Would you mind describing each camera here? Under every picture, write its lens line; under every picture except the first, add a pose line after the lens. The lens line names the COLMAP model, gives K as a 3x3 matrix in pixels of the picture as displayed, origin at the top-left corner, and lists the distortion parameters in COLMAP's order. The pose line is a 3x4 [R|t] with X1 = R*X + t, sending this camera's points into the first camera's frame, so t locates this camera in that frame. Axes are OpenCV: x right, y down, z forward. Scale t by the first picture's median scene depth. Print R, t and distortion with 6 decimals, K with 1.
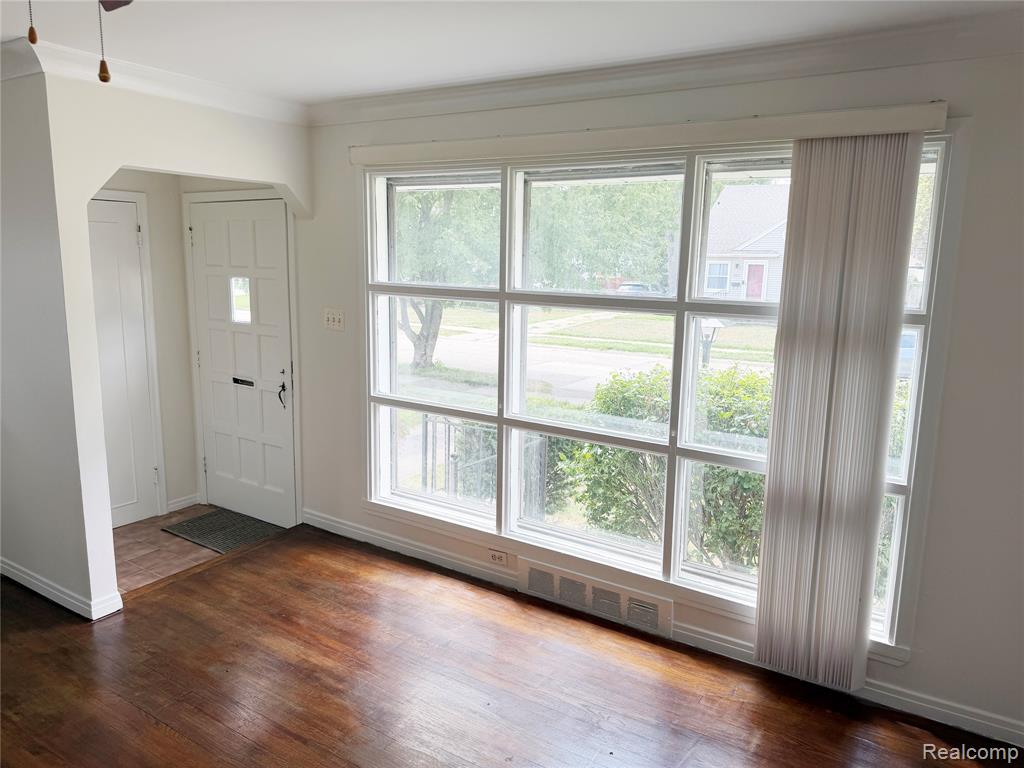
lens RADIAL K [[713.1, 0, 512.0], [0, 713.1, 384.0], [0, 0, 1]] dist [0.003087, 0.000663]
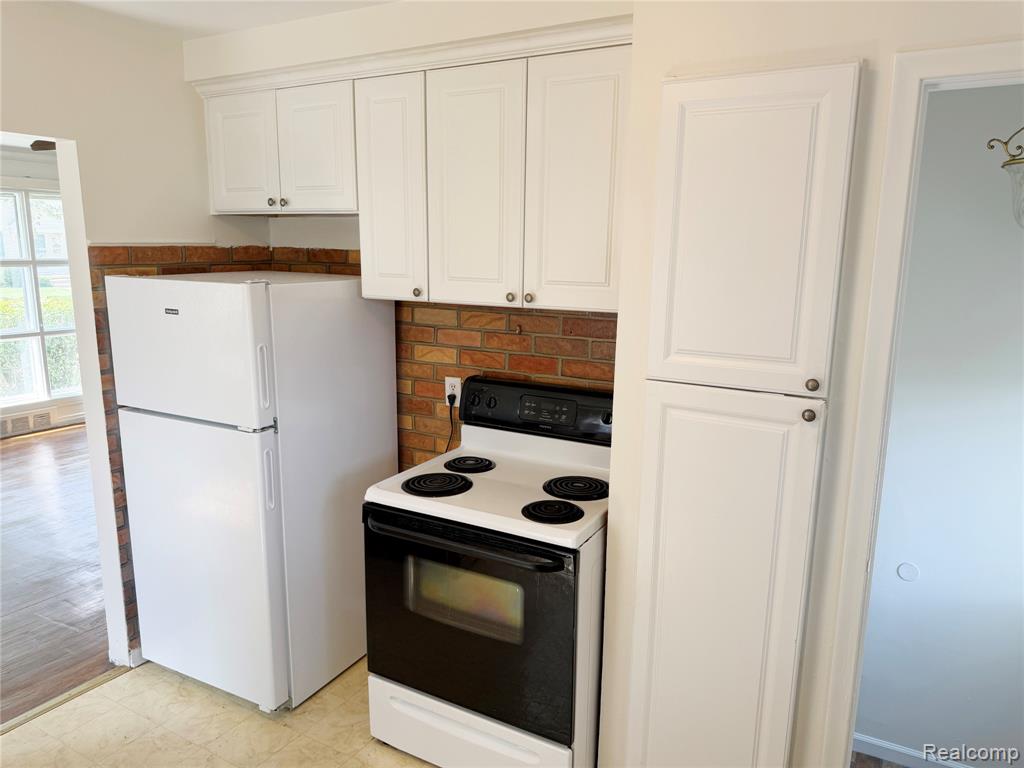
lens RADIAL K [[713.1, 0, 512.0], [0, 713.1, 384.0], [0, 0, 1]] dist [0.003087, 0.000663]
pose [[-0.048471, -0.232438, 0.971403, -1.897381], [0.129221, 0.962913, 0.236855, -0.080659], [-0.990430, 0.137006, -0.016637, -0.285576]]
